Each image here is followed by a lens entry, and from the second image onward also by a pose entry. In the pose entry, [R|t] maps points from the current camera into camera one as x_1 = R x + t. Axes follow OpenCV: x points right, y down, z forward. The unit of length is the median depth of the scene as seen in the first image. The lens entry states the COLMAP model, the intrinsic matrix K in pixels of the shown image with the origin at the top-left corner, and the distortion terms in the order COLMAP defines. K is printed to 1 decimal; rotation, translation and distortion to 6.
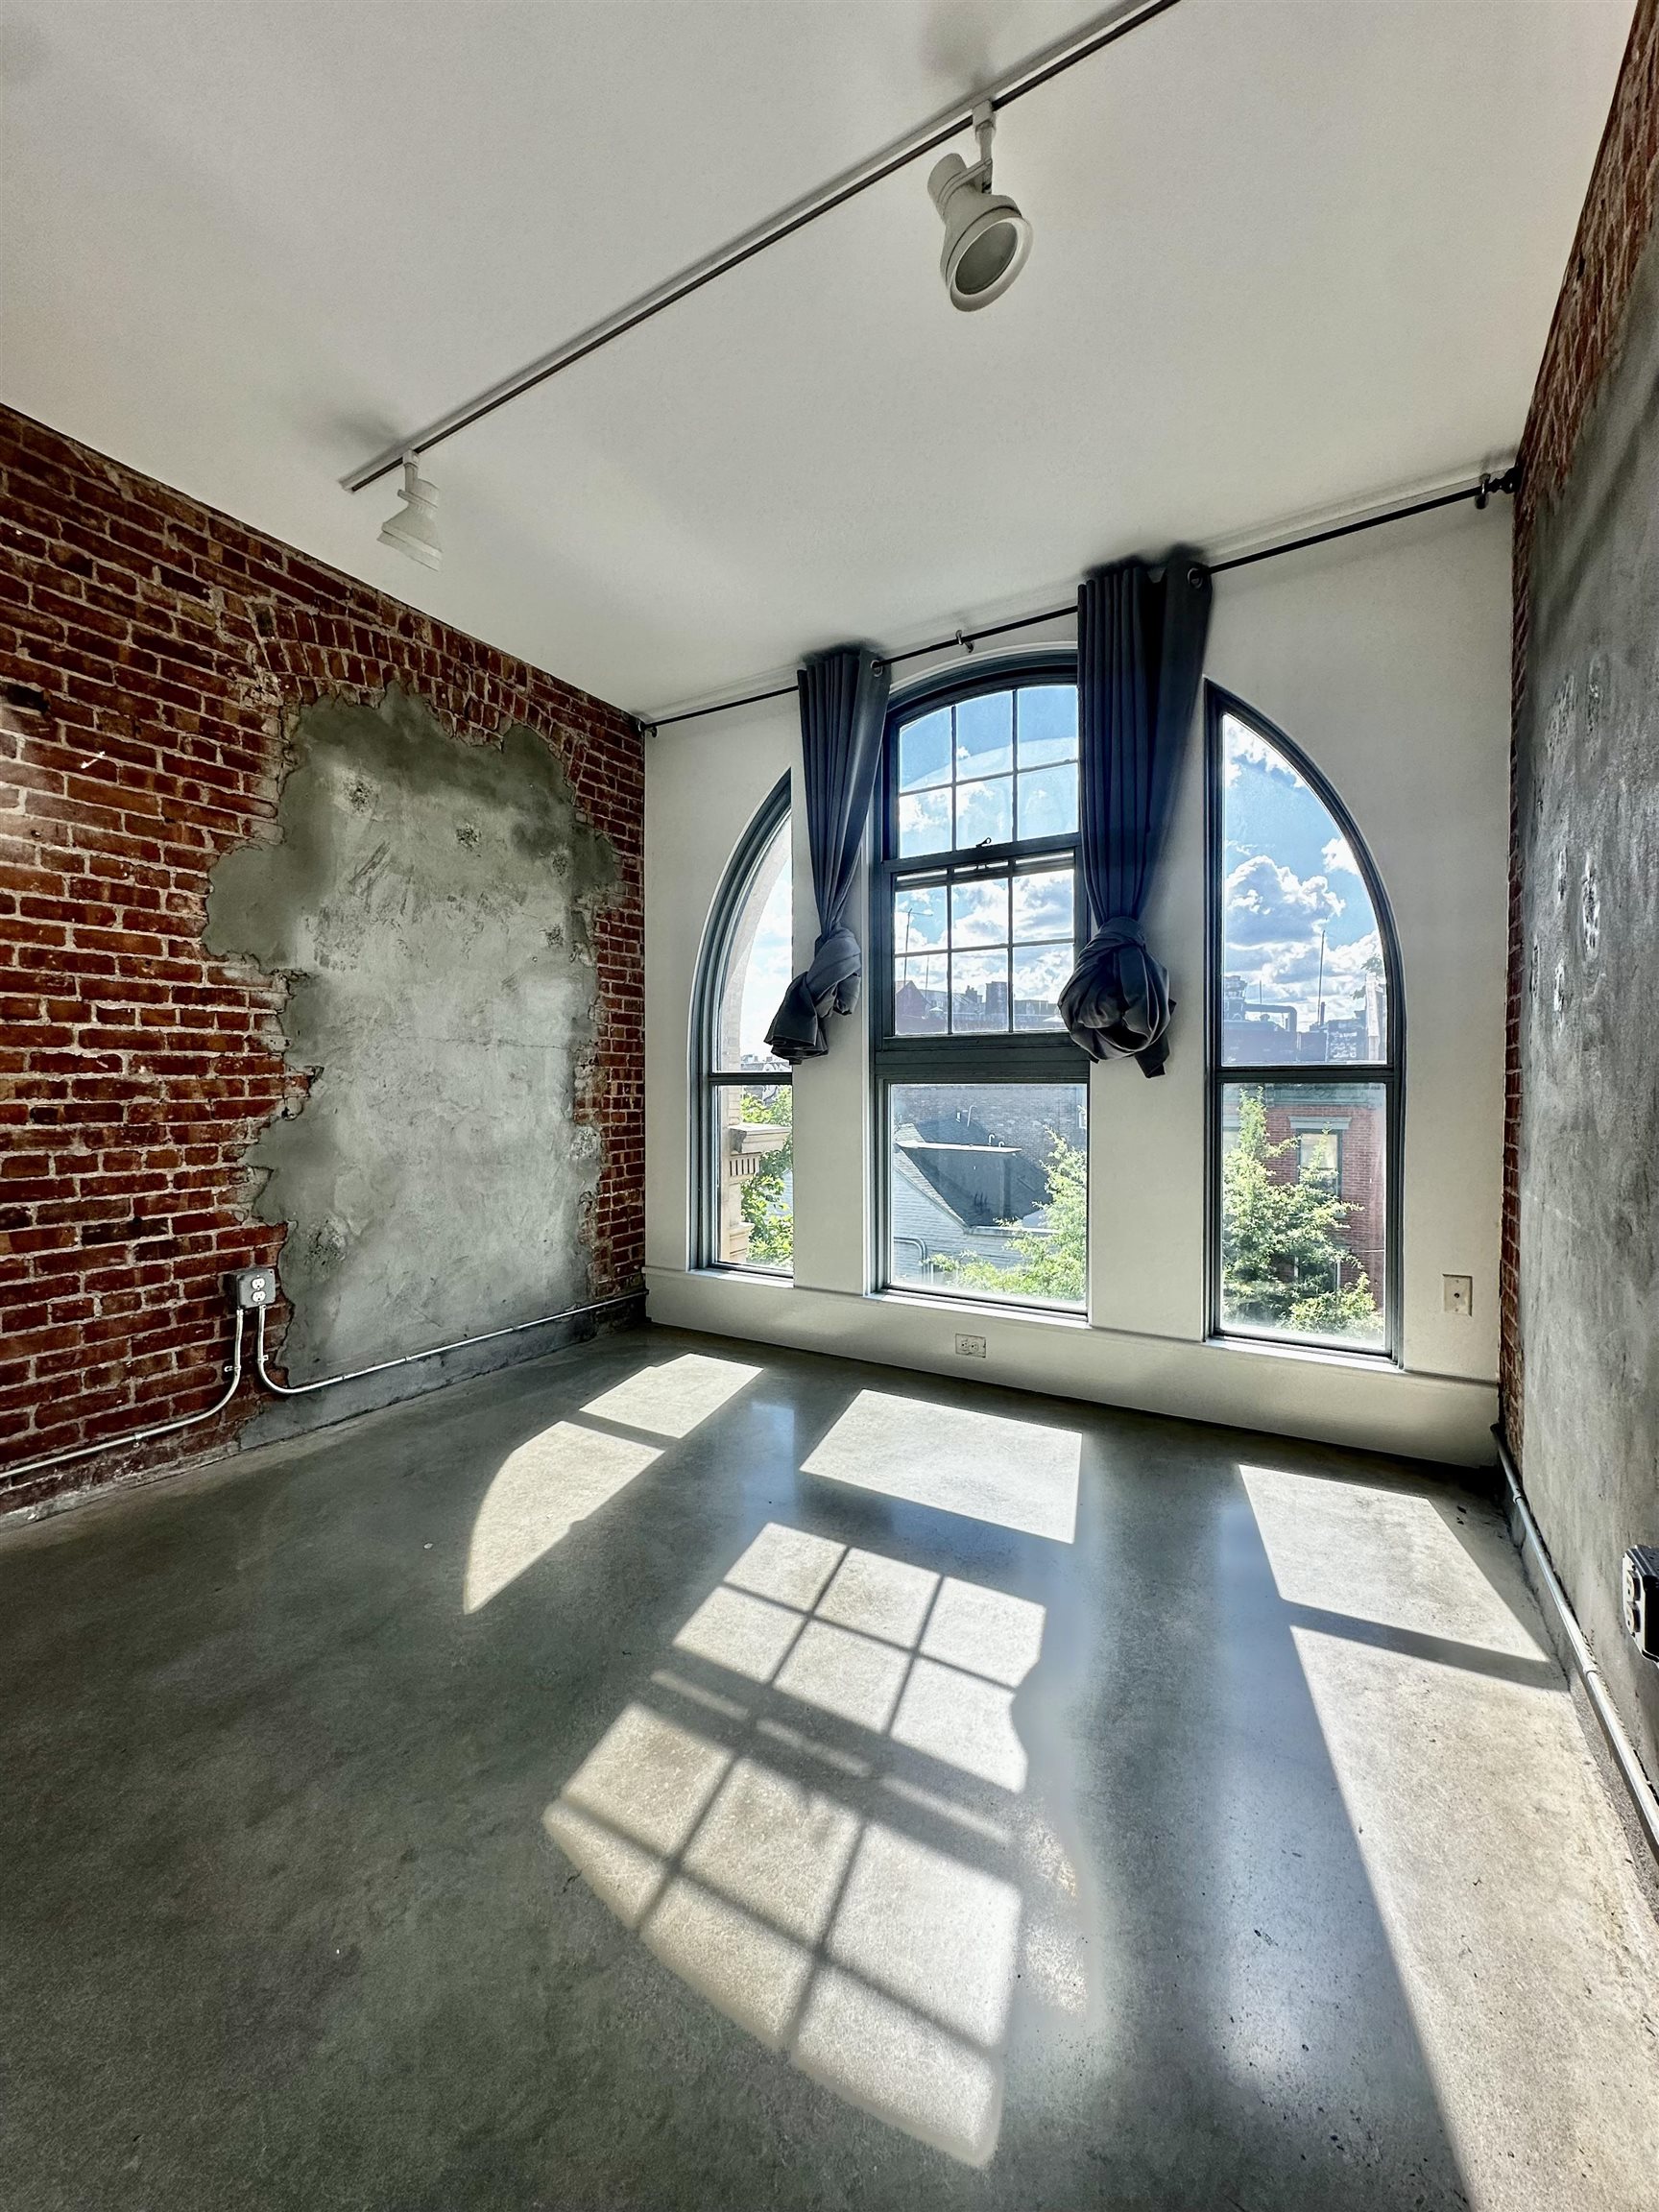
lens RADIAL K [[883.0, 0, 828.7], [0, 883.0, 1092.7], [0, 0, 1]] dist [-0.004886, 0.001194]
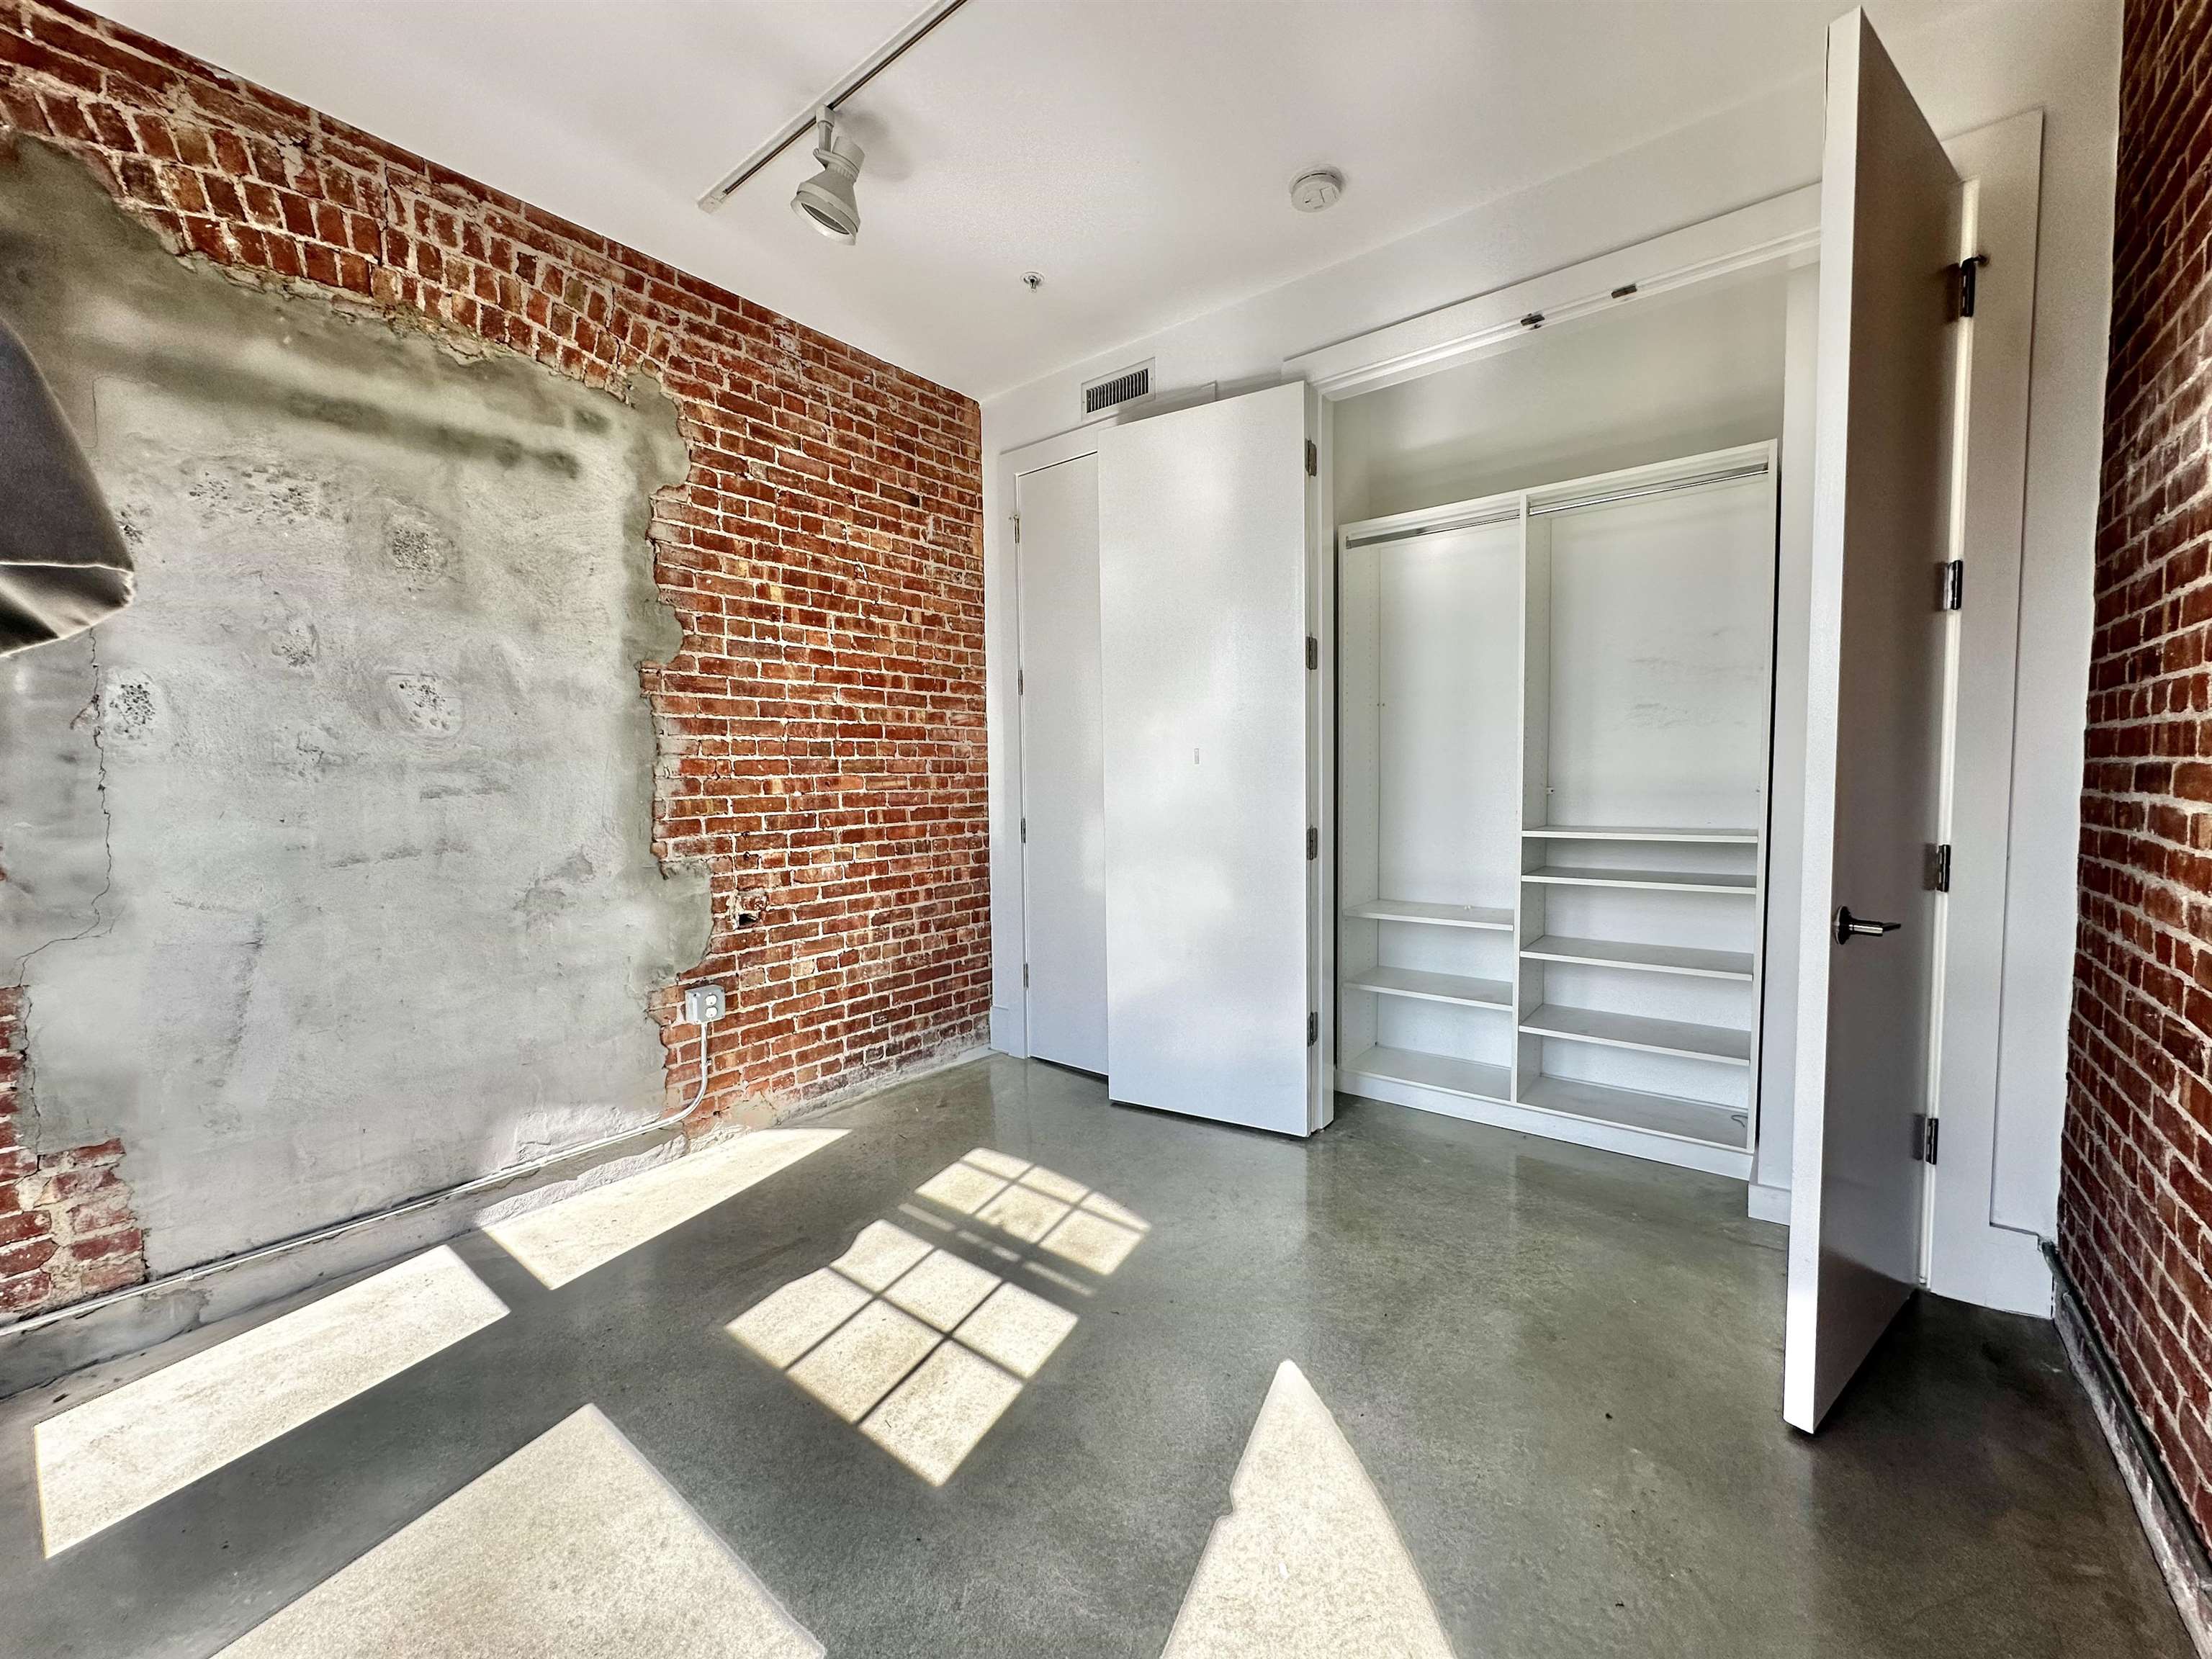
lens RADIAL K [[883.0, 0, 1105.3], [0, 883.0, 828.8], [0, 0, 1]] dist [-0.004886, 0.001194]
pose [[-0.990429, 0.008443, 0.137761, -0.405208], [0.018549, 0.997215, 0.072240, -0.079361], [-0.136767, 0.074104, -0.987828, 2.249825]]
